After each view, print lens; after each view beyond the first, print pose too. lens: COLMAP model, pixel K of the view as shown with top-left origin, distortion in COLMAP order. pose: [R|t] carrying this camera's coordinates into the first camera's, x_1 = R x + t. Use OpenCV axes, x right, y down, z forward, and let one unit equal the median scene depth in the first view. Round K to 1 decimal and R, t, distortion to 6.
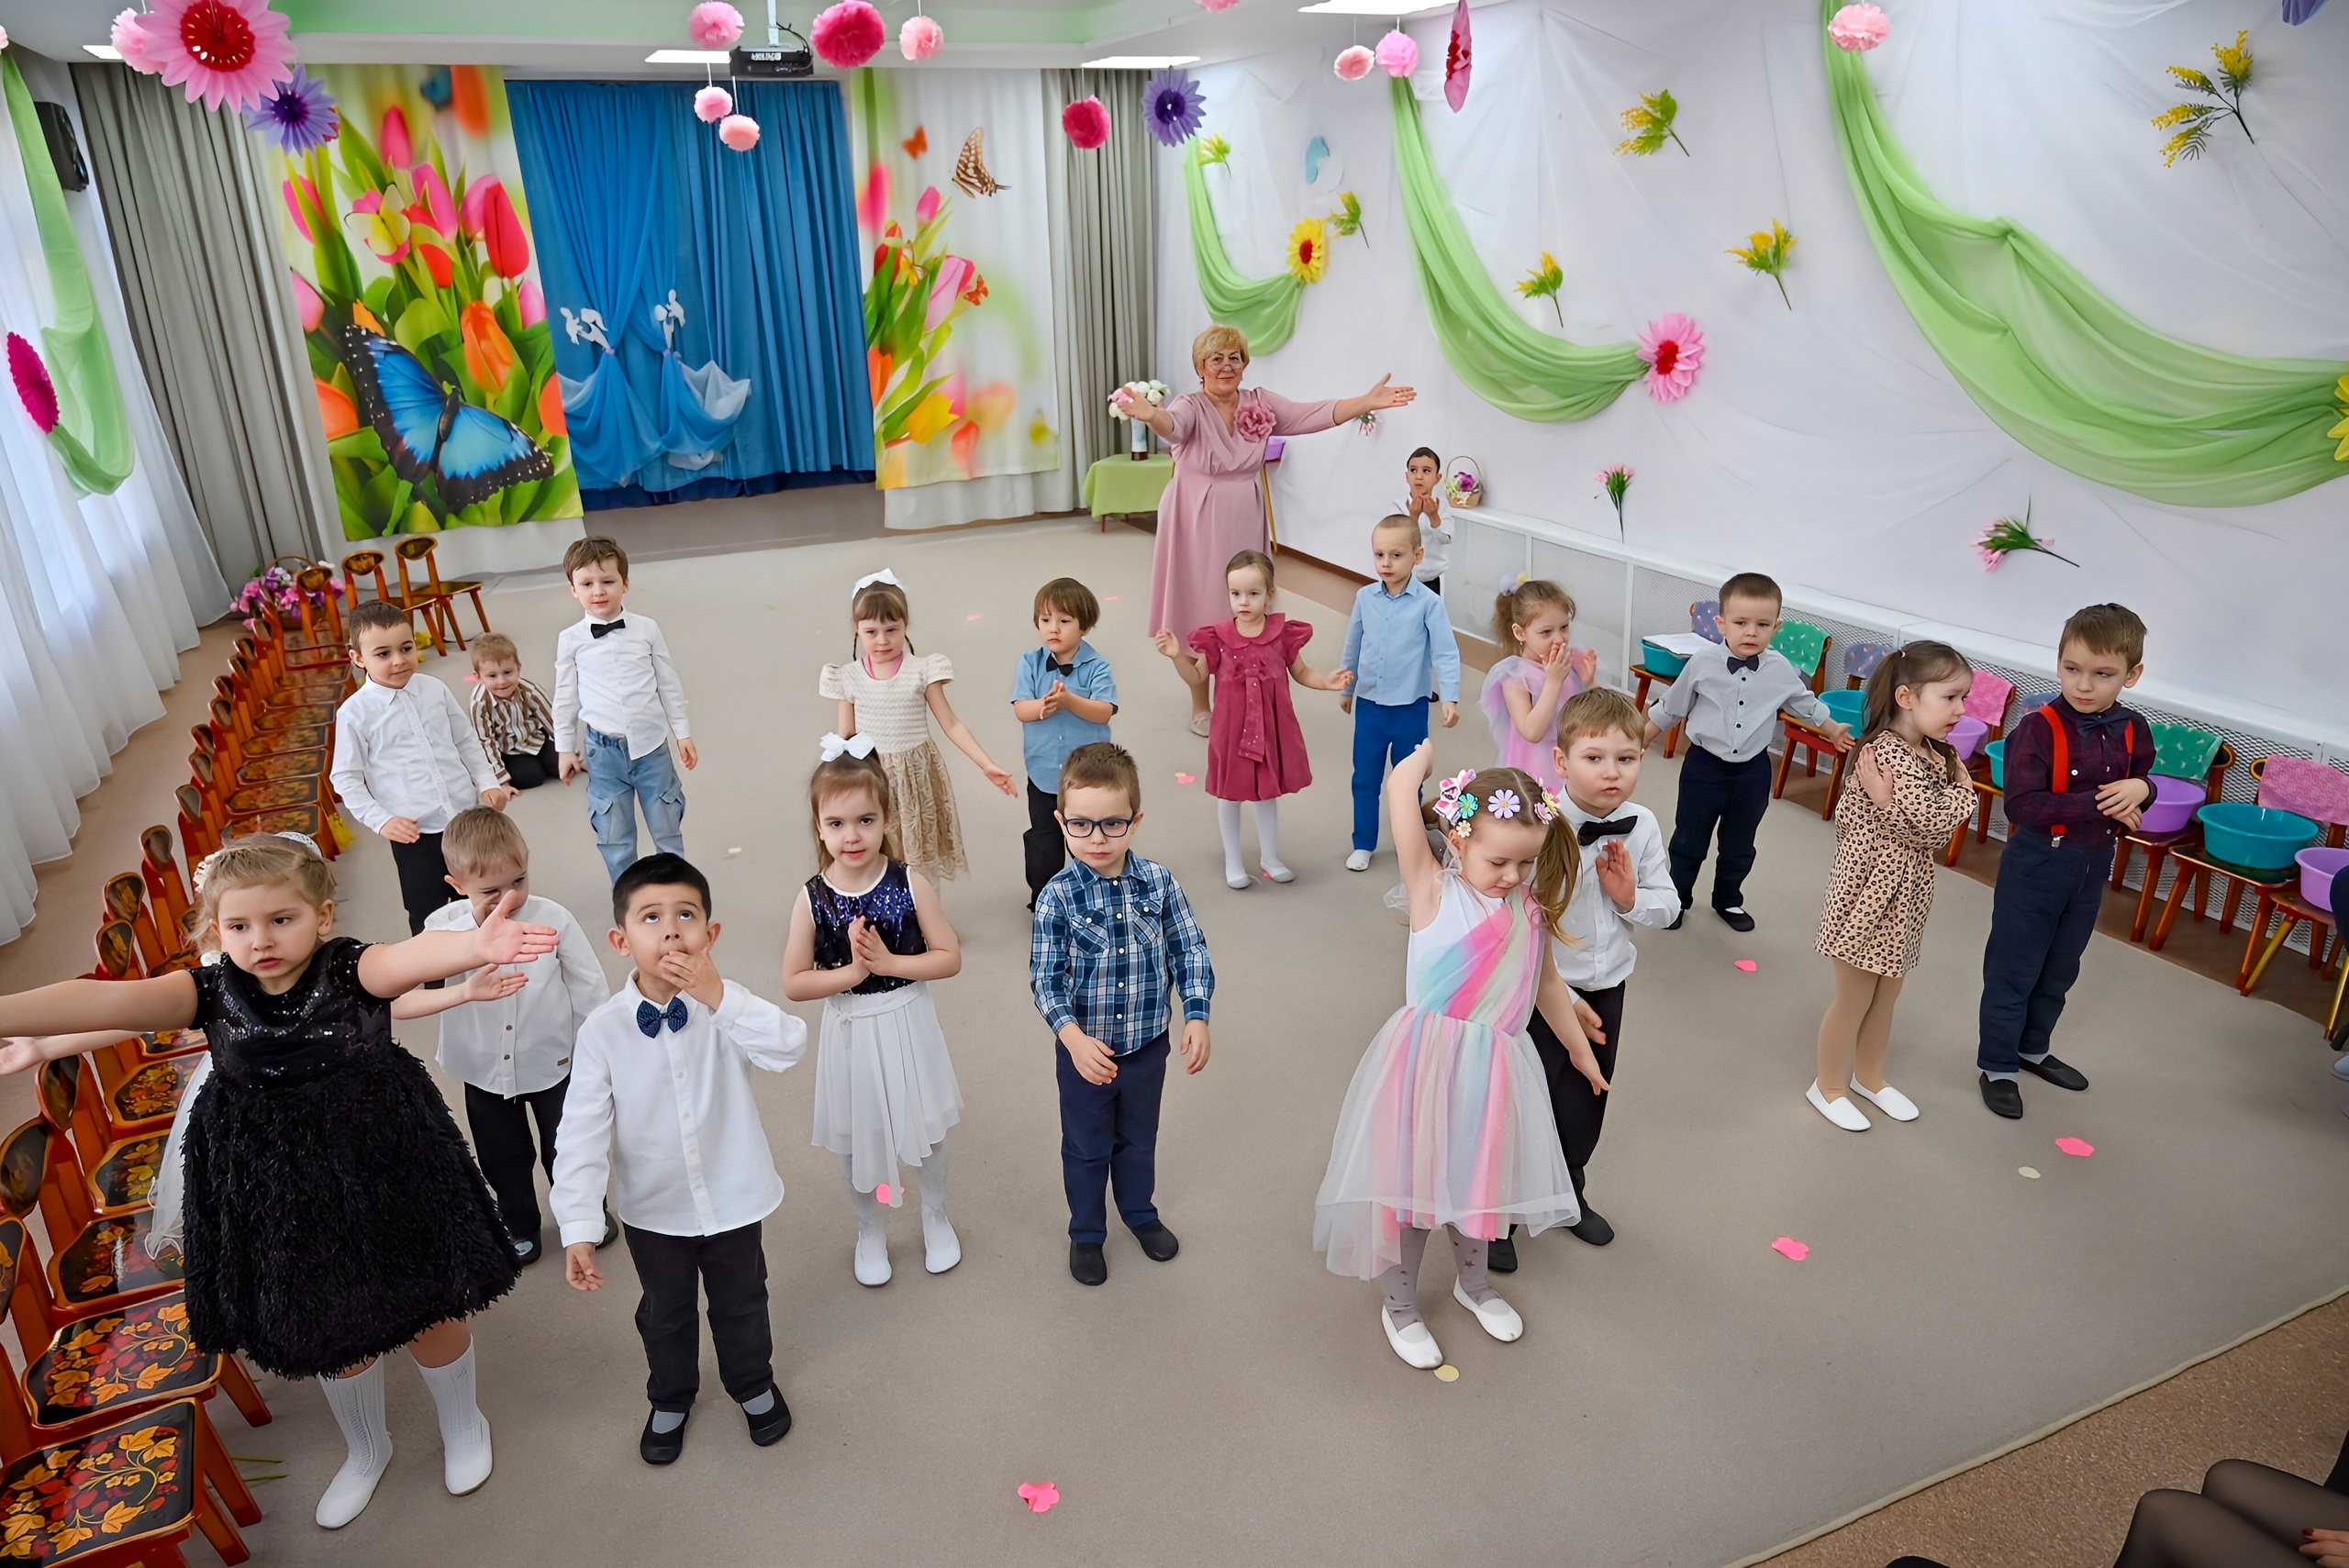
lens RADIAL K [[1557.9, 0, 1169.1], [0, 1557.9, 794.5], [0, 0, 1]] dist [-0.003025, -0.000831]
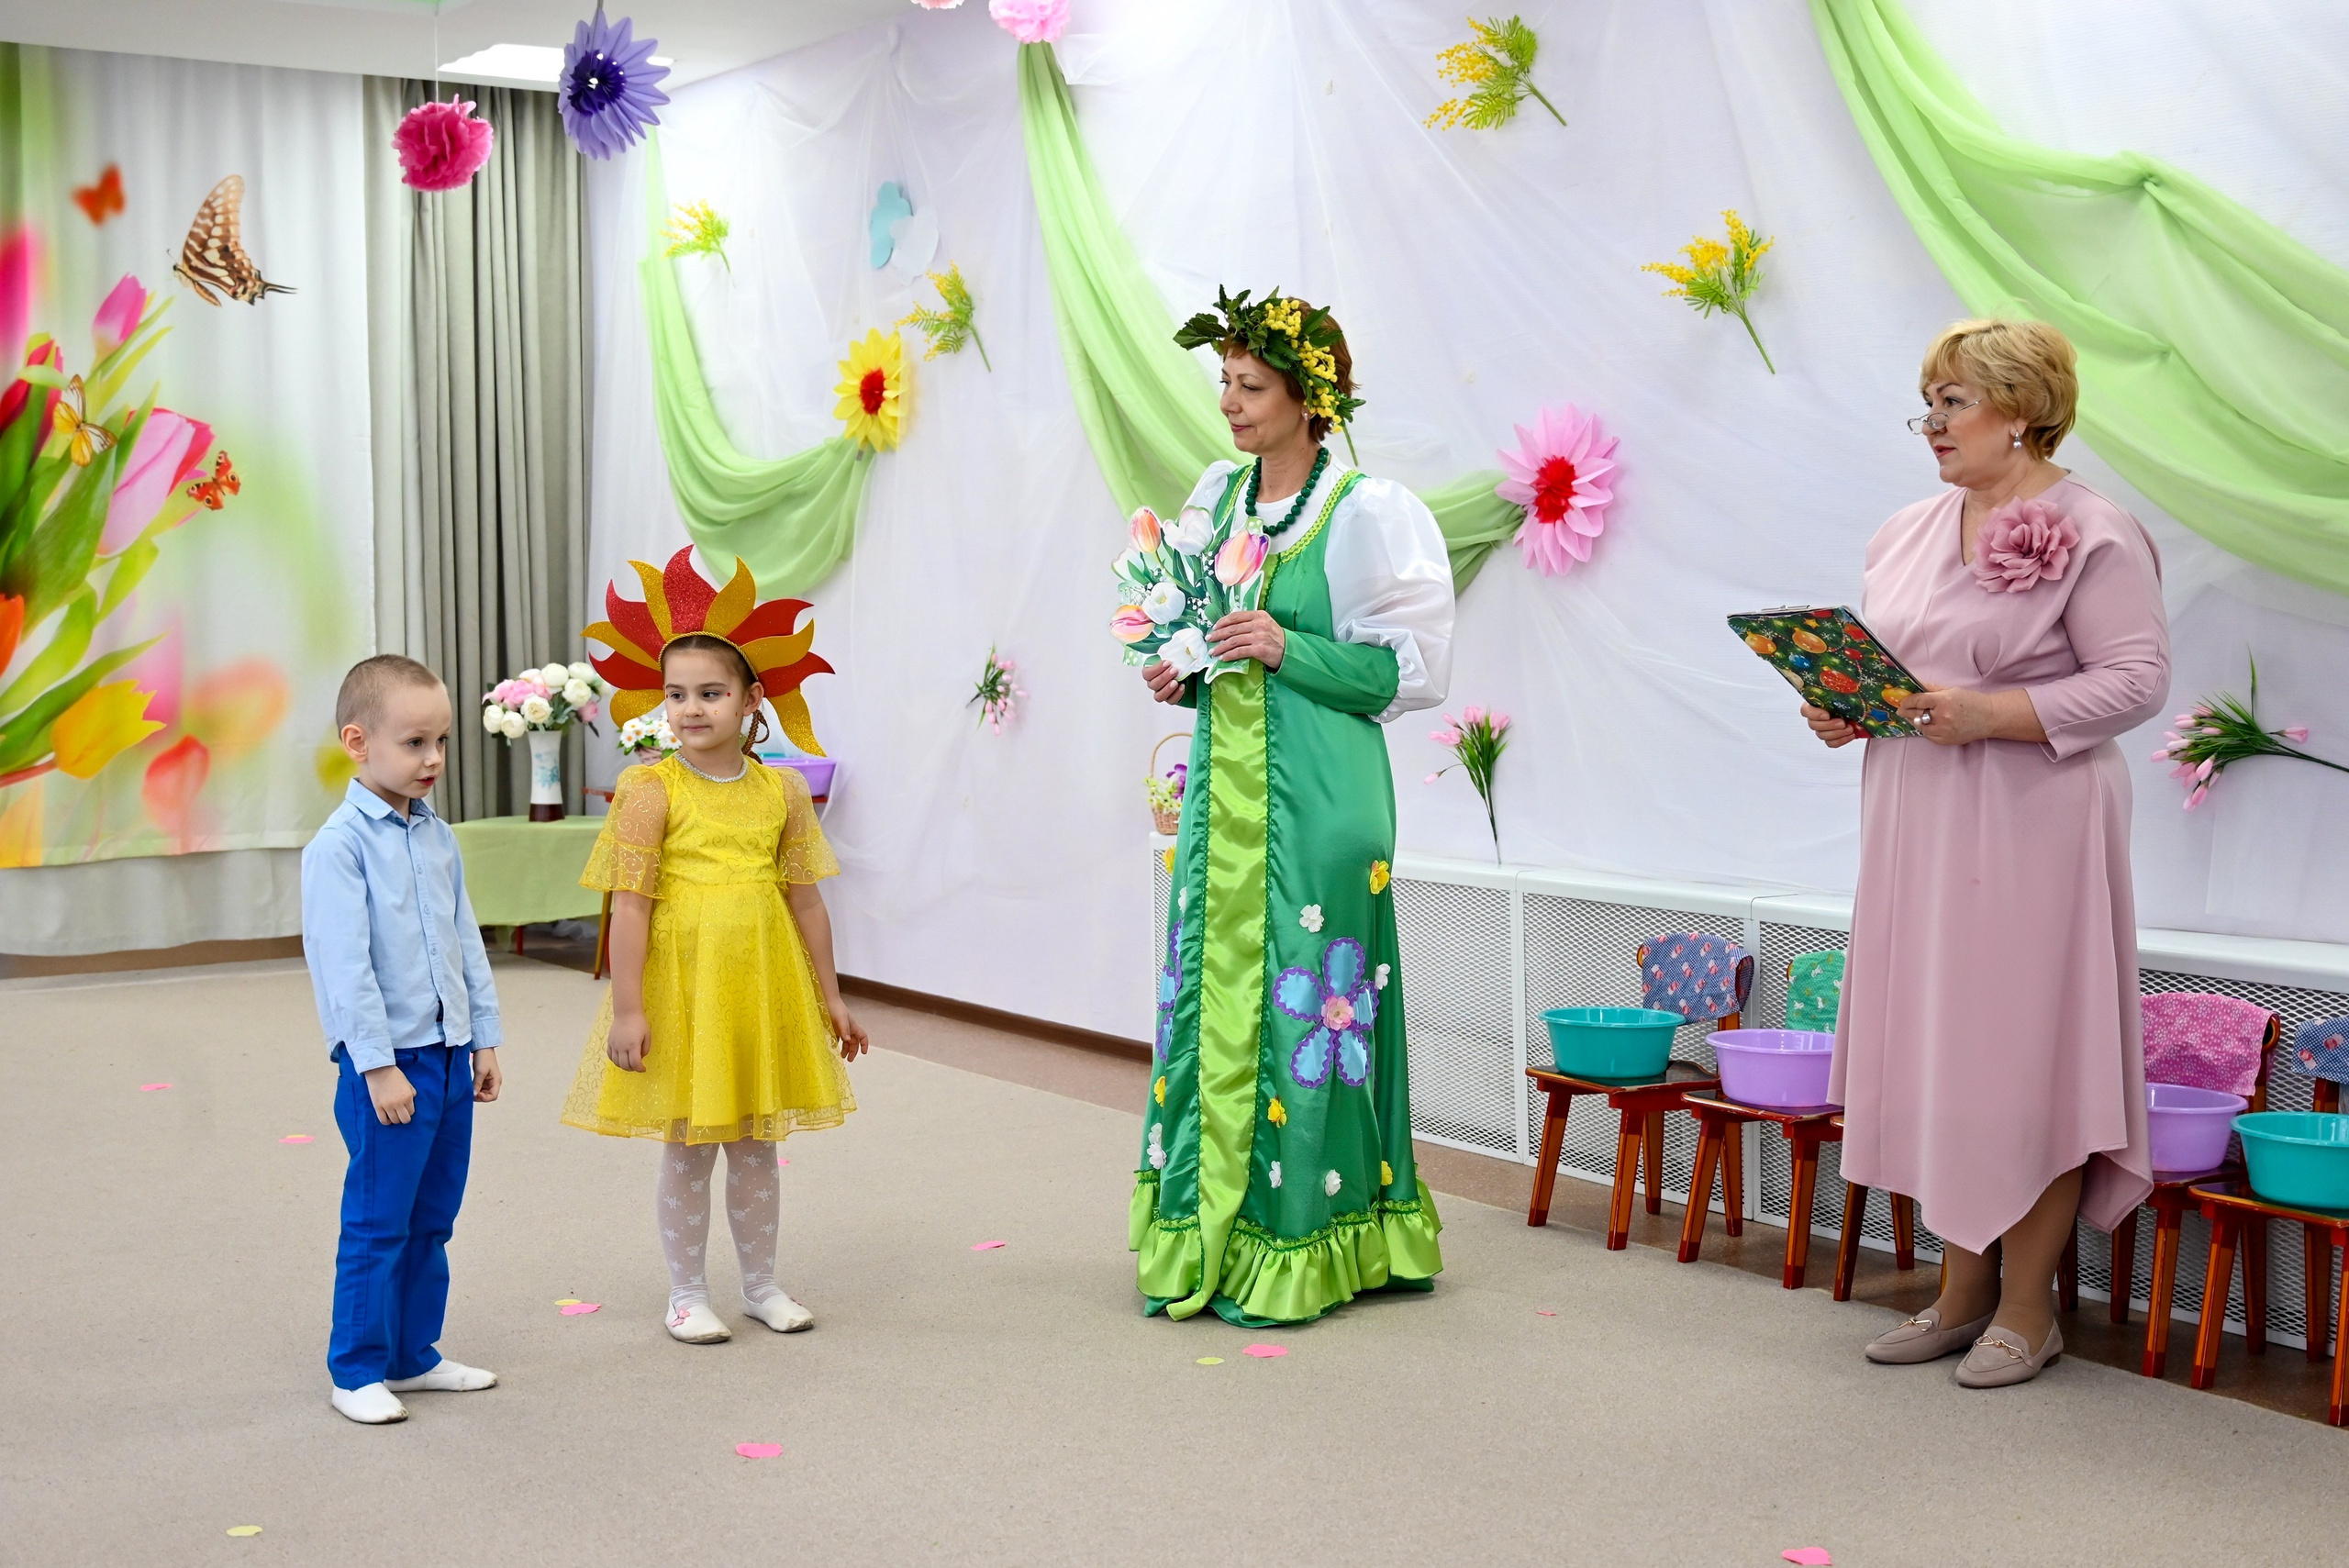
lens RADIAL K [[3049.9, 0, 1189.2], [0, 3049.9, 789.2], [0, 0, 1]] dist [-0.006614, 0.035862]
pose [[0.985878, 0.009891, 0.167173, 0.023244], [0.039290, 0.956730, -0.288312, 0.070071], [-0.162791, 0.290809, 0.942831, 0.069080]]
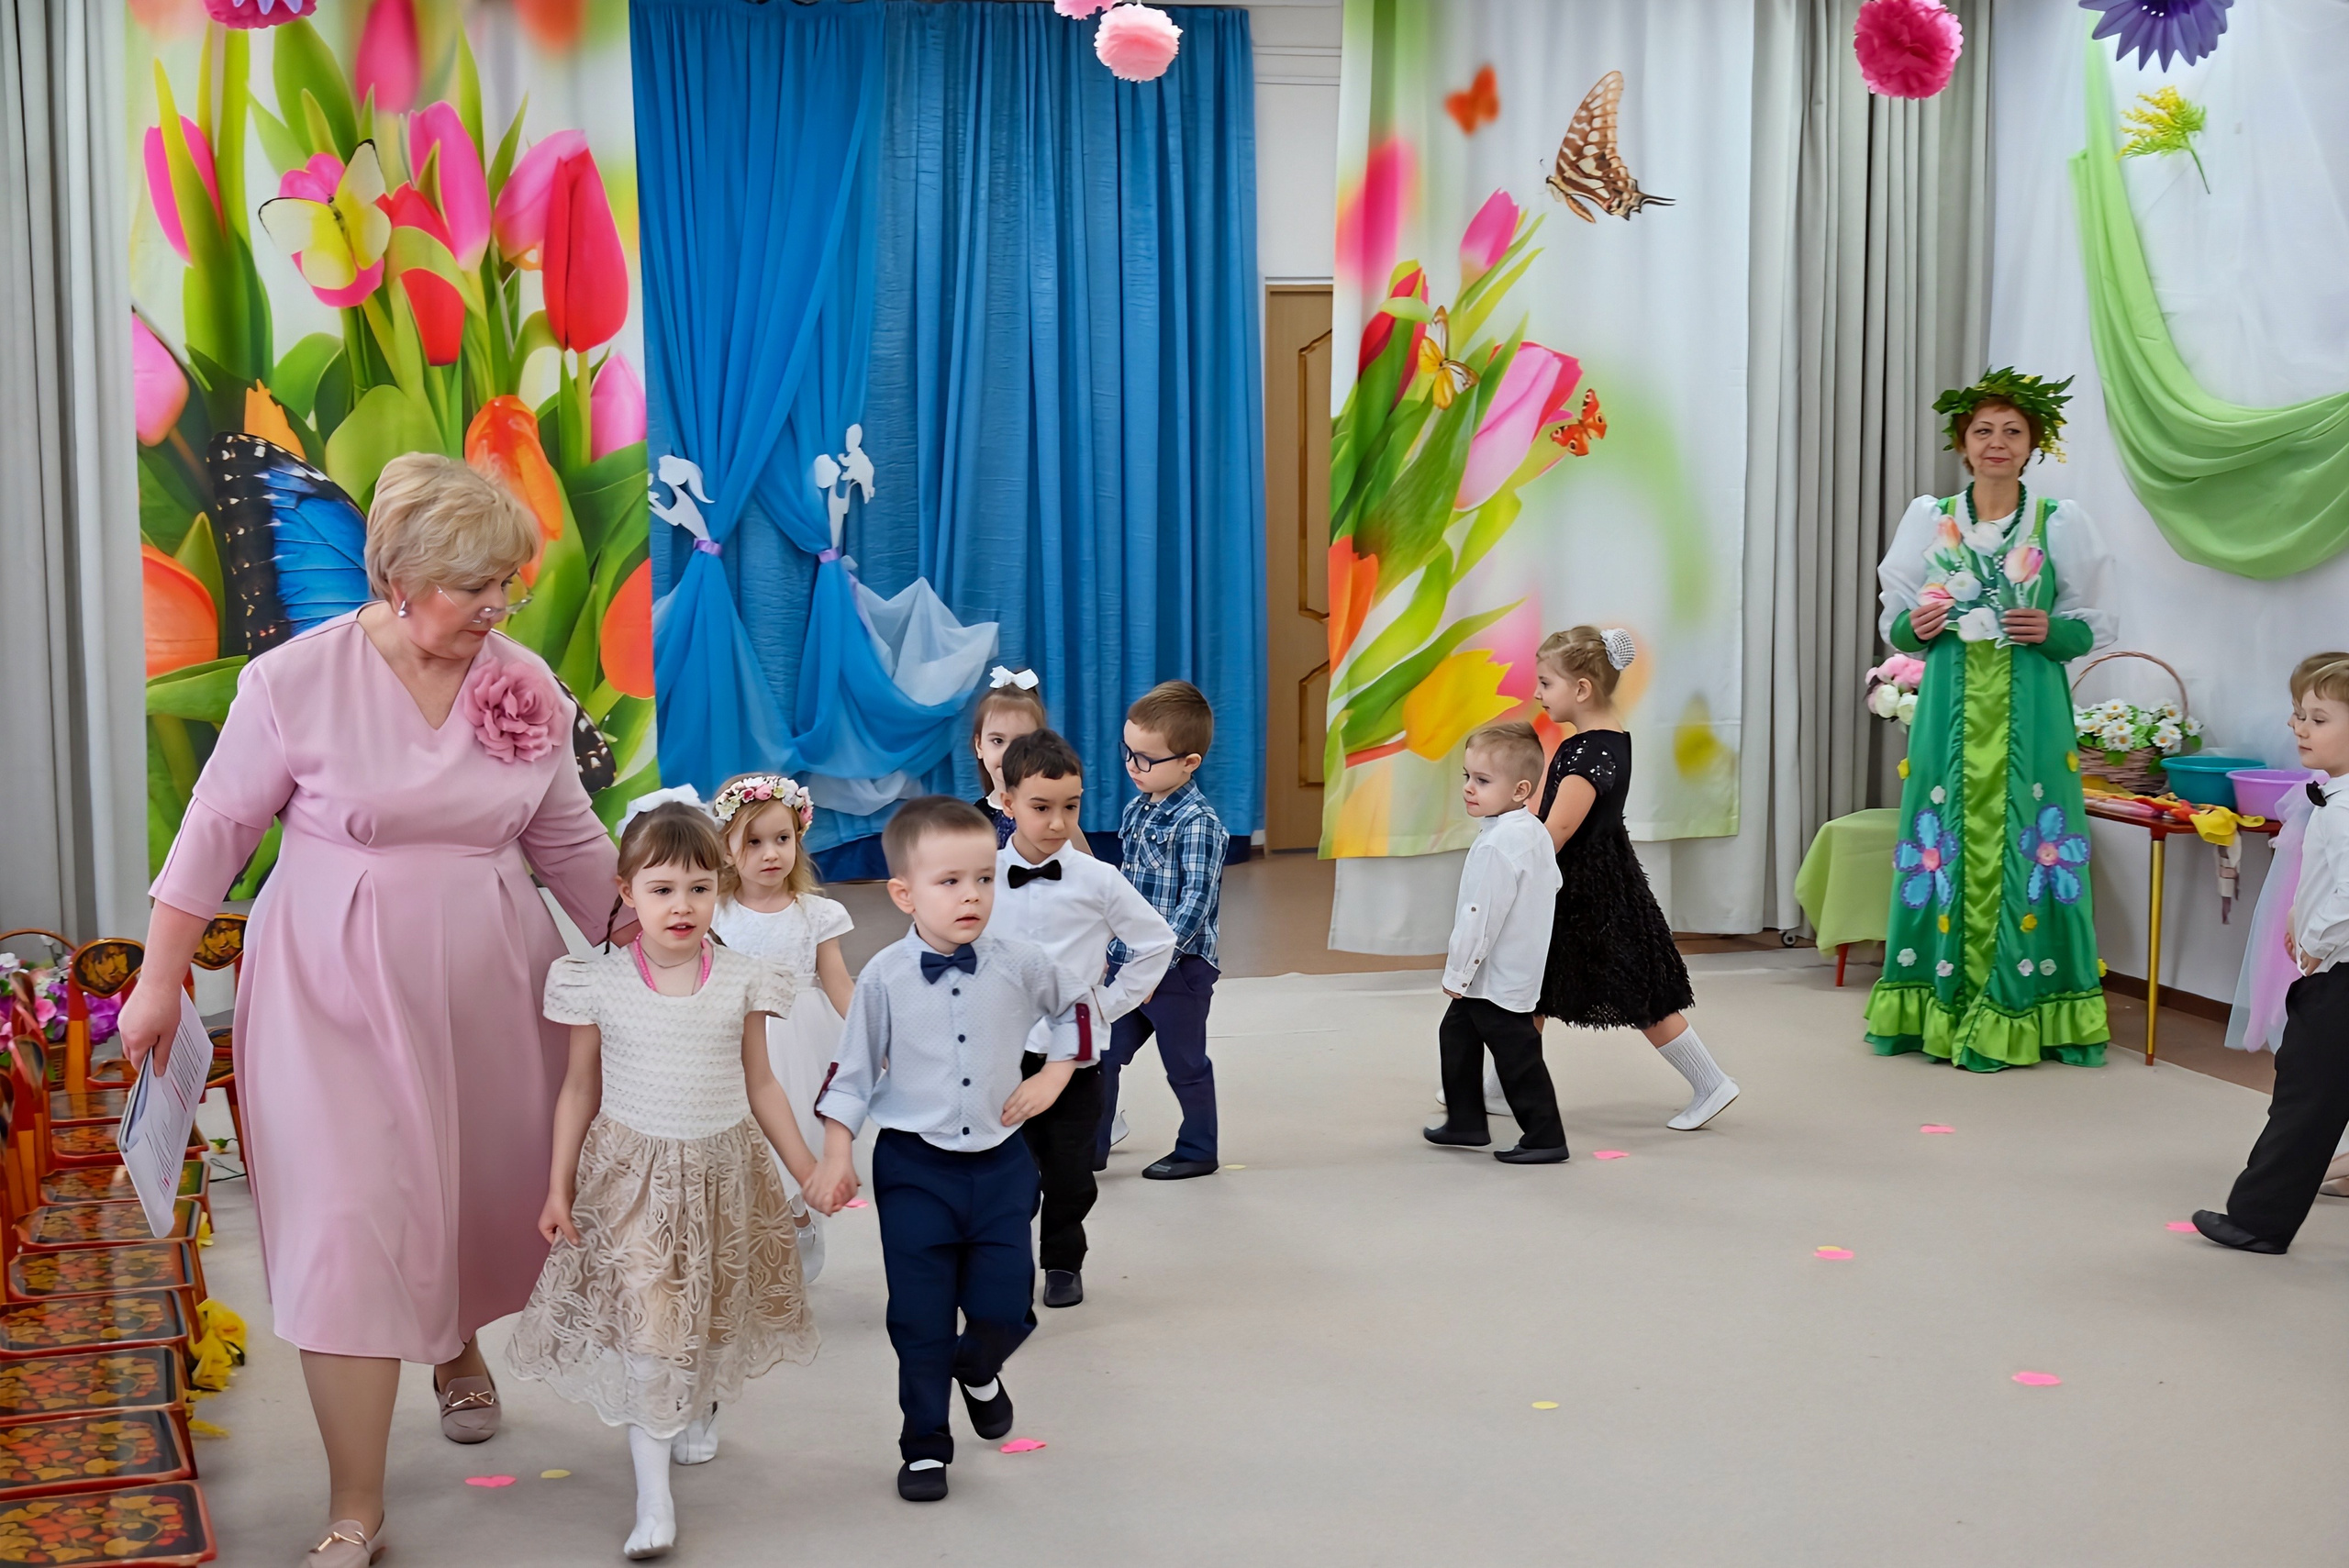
lens RADIAL K [[3412.4, 0, 1189.1], [0, 3412.4, 831.8], [0, 0, 1]] dist [-0.001809, -0.001898]
pose [[0.990271, 0.041982, -0.132665, -0.112255], [-0.071622, 0.971192, -0.227282, 0.013946], [0.119301, 0.234573, 0.964750, 0.102962]]
